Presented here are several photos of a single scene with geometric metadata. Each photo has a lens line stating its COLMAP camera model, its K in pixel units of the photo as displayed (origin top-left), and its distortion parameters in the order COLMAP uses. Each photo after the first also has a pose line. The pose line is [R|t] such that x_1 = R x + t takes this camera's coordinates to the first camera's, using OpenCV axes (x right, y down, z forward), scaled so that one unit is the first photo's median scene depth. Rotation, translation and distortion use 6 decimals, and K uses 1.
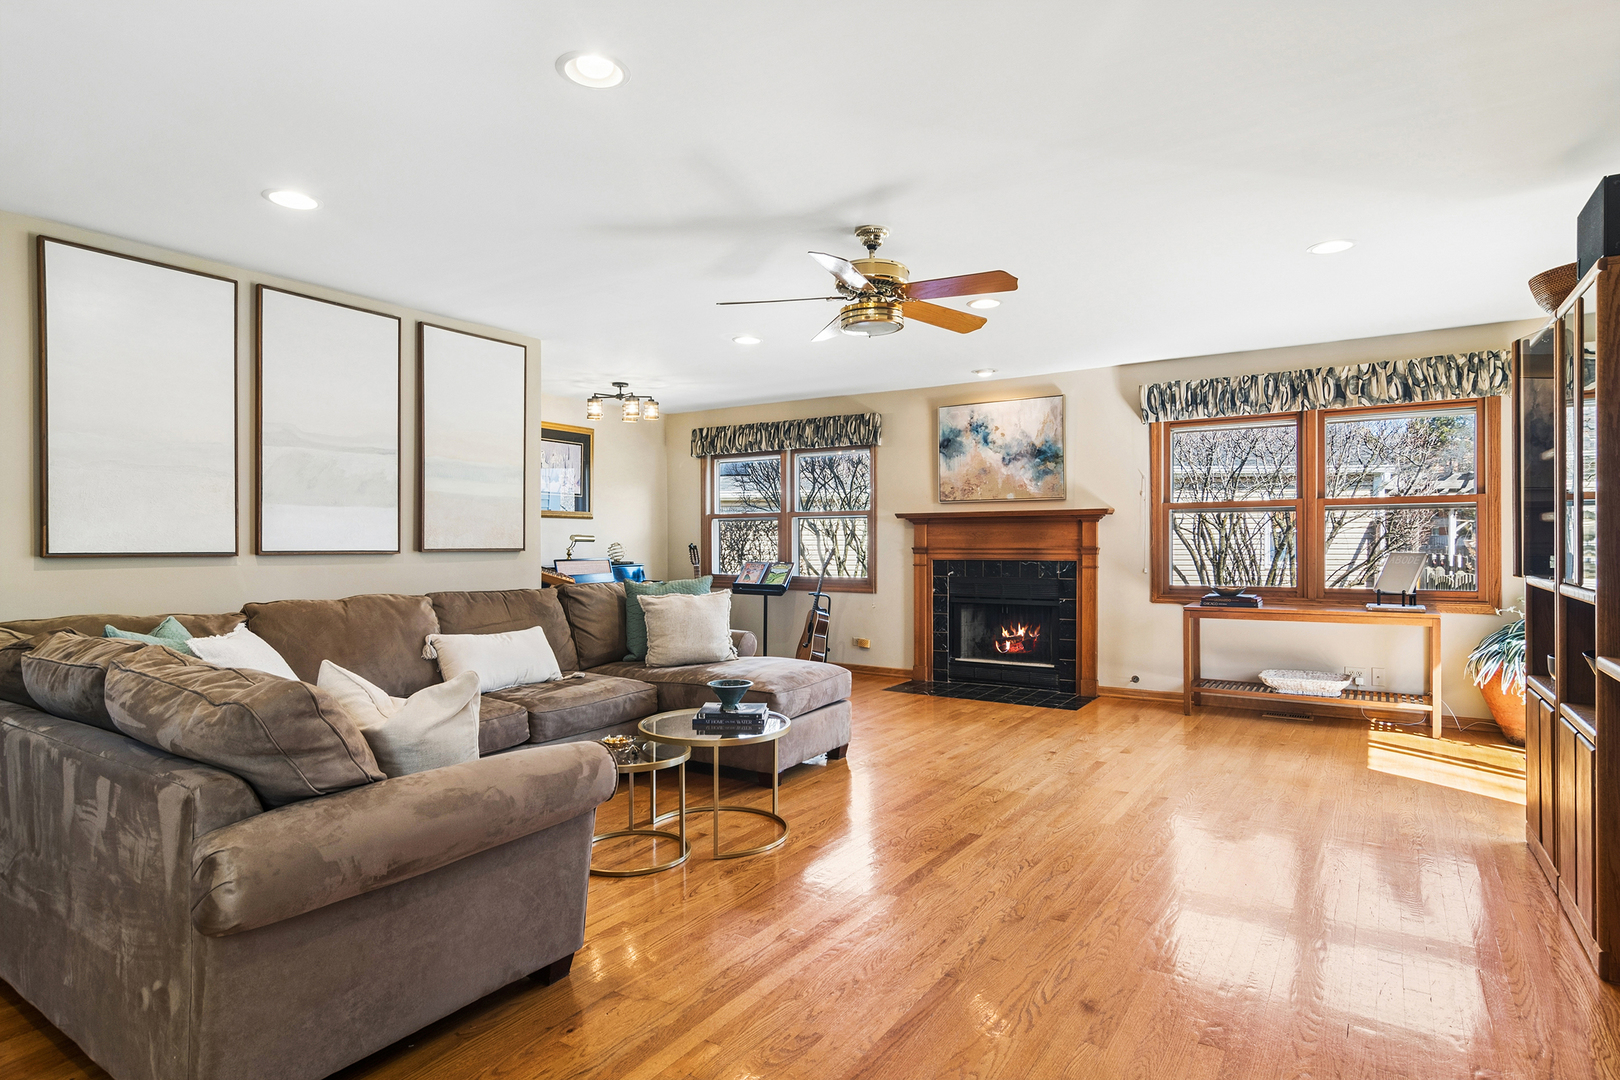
lens RADIAL K [[880.7, 0, 807.5], [0, 880.7, 547.1], [0, 0, 1]] dist [0.001556, 0.004093]
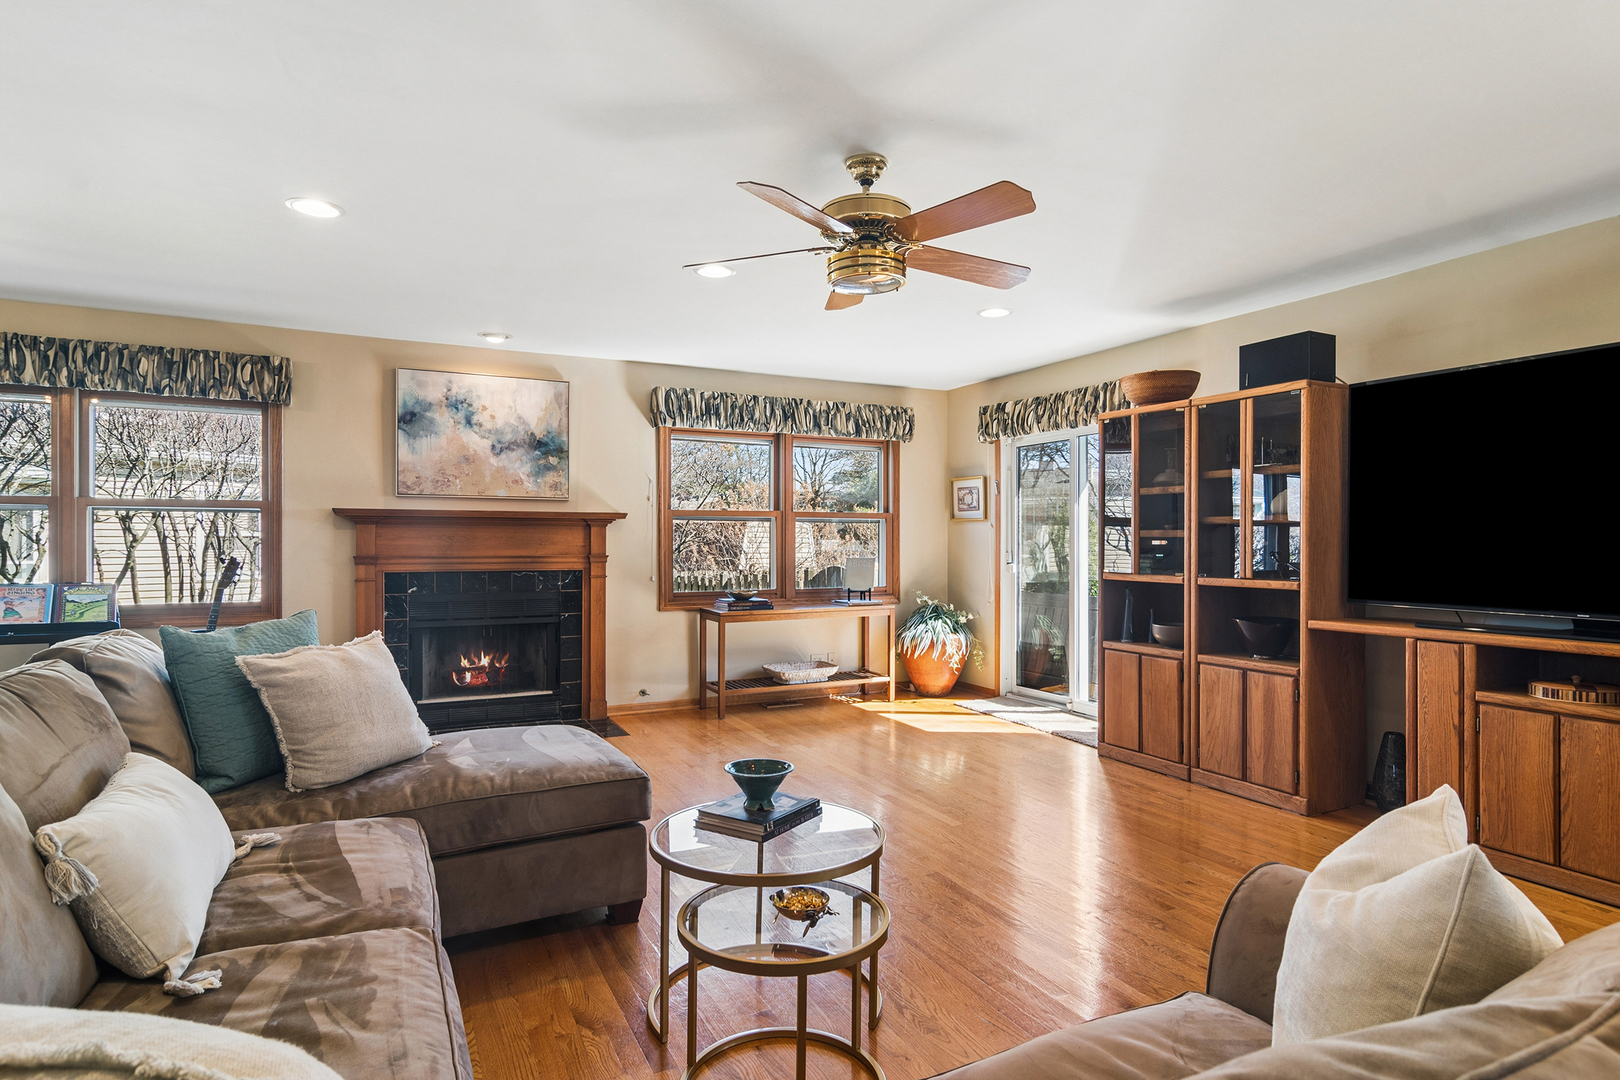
lens RADIAL K [[880.7, 0, 818.8], [0, 880.7, 542.8], [0, 0, 1]] dist [0.001556, 0.004093]
pose [[0.494877, 0.005921, 0.868943, -0.369601], [0.002280, 0.999964, -0.008112, -0.004334], [-0.868960, 0.005996, 0.494846, 0.367449]]
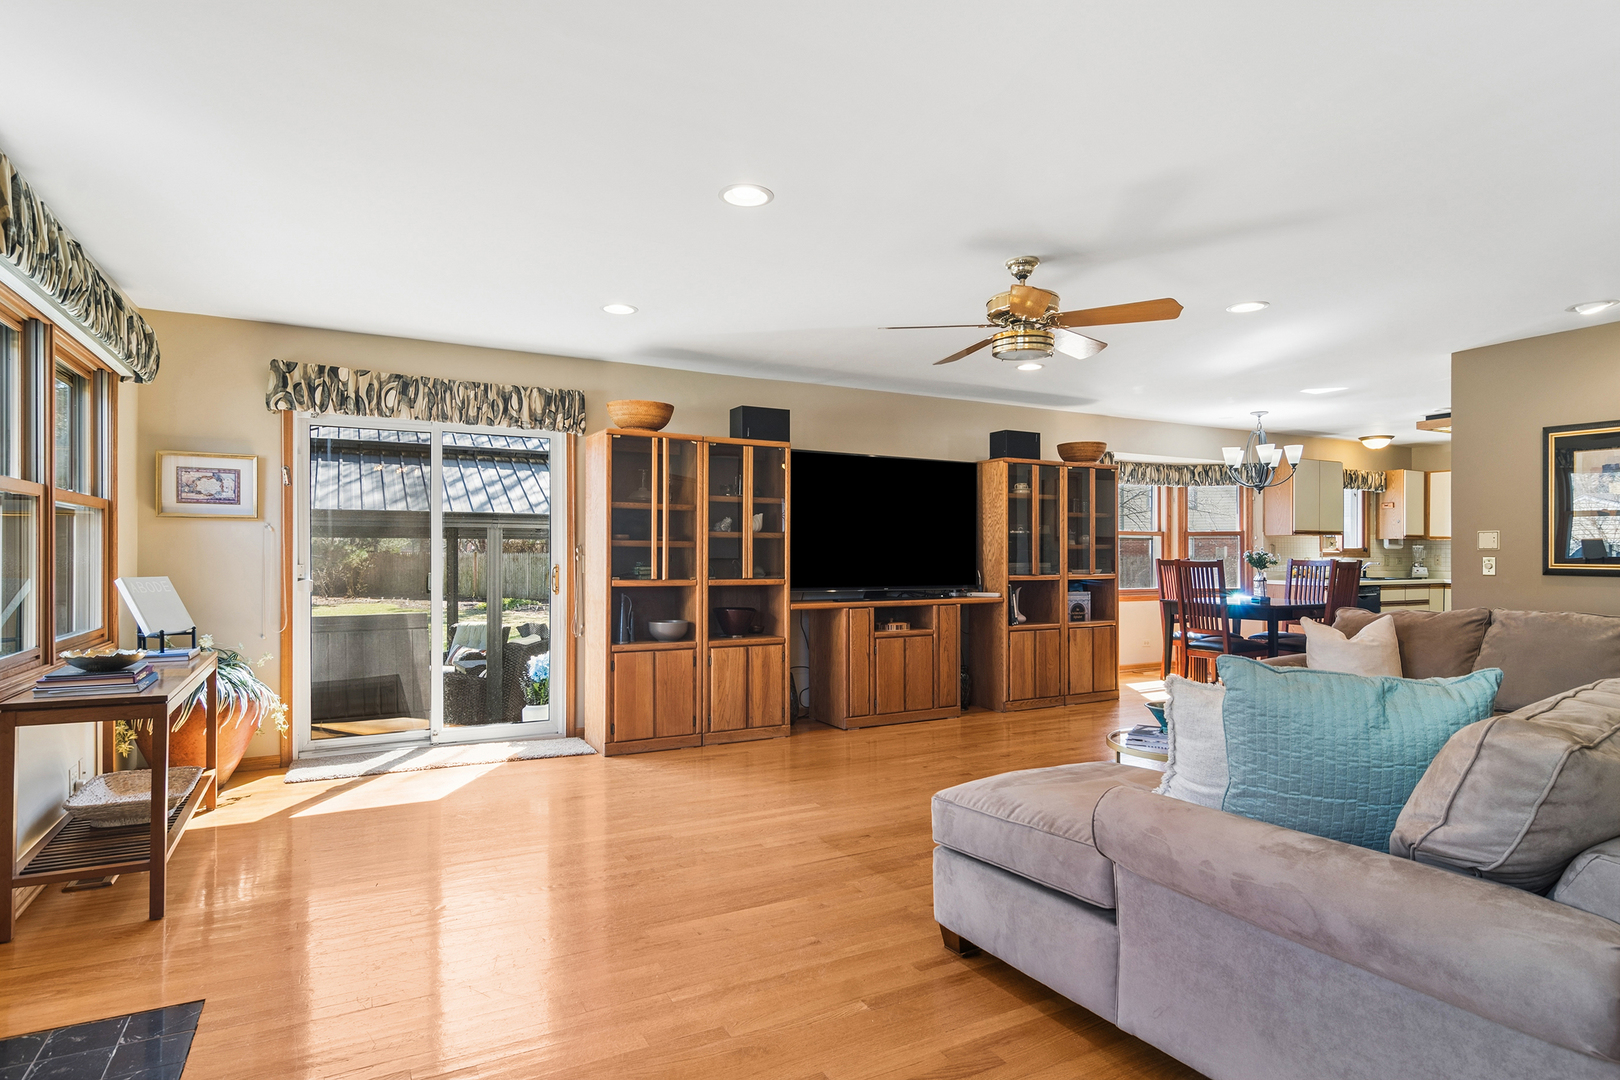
lens RADIAL K [[880.7, 0, 840.0], [0, 880.7, 557.1], [0, 0, 1]] dist [0.001556, 0.004093]
pose [[-0.893421, 0.002085, 0.449216, -0.041939], [0.006657, 0.999941, 0.008597, -0.013216], [-0.449172, 0.010671, -0.893382, 1.433869]]
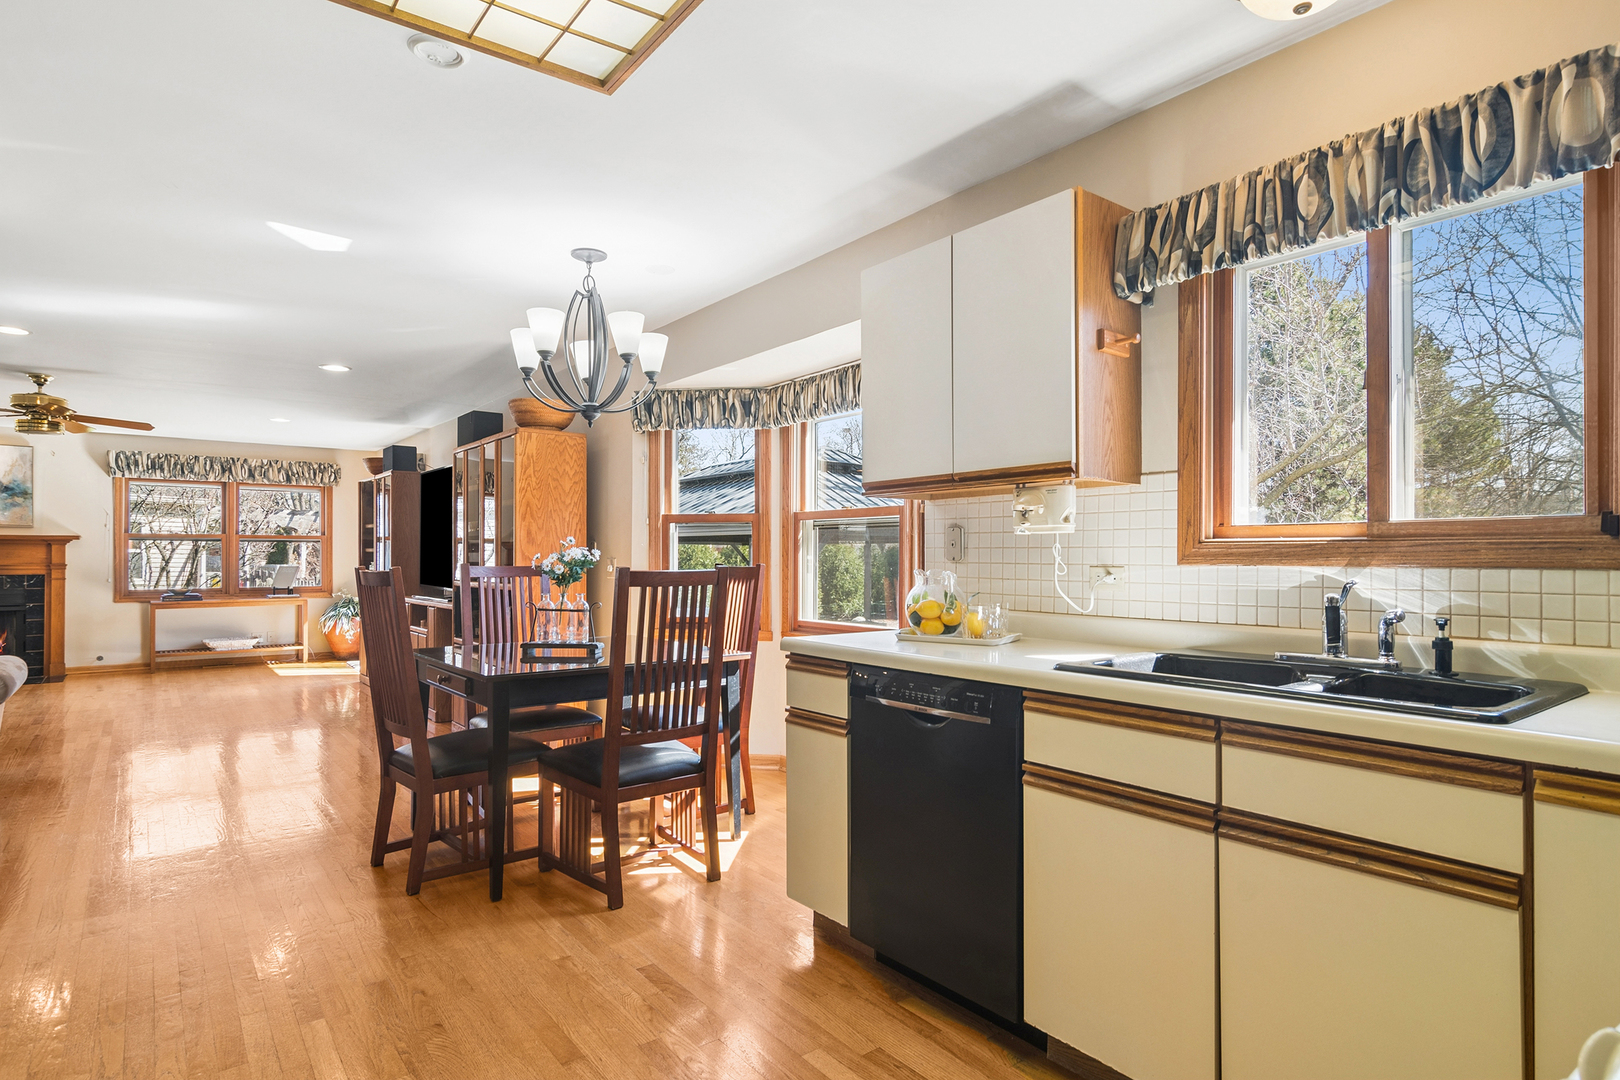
lens RADIAL K [[880.7, 0, 813.7], [0, 880.7, 552.6], [0, 0, 1]] dist [0.001556, 0.004093]
pose [[0.326371, 0.008500, 0.945204, -0.594280], [0.002559, 0.999948, -0.009876, -0.000863], [-0.945238, 0.005642, 0.326332, -0.538624]]
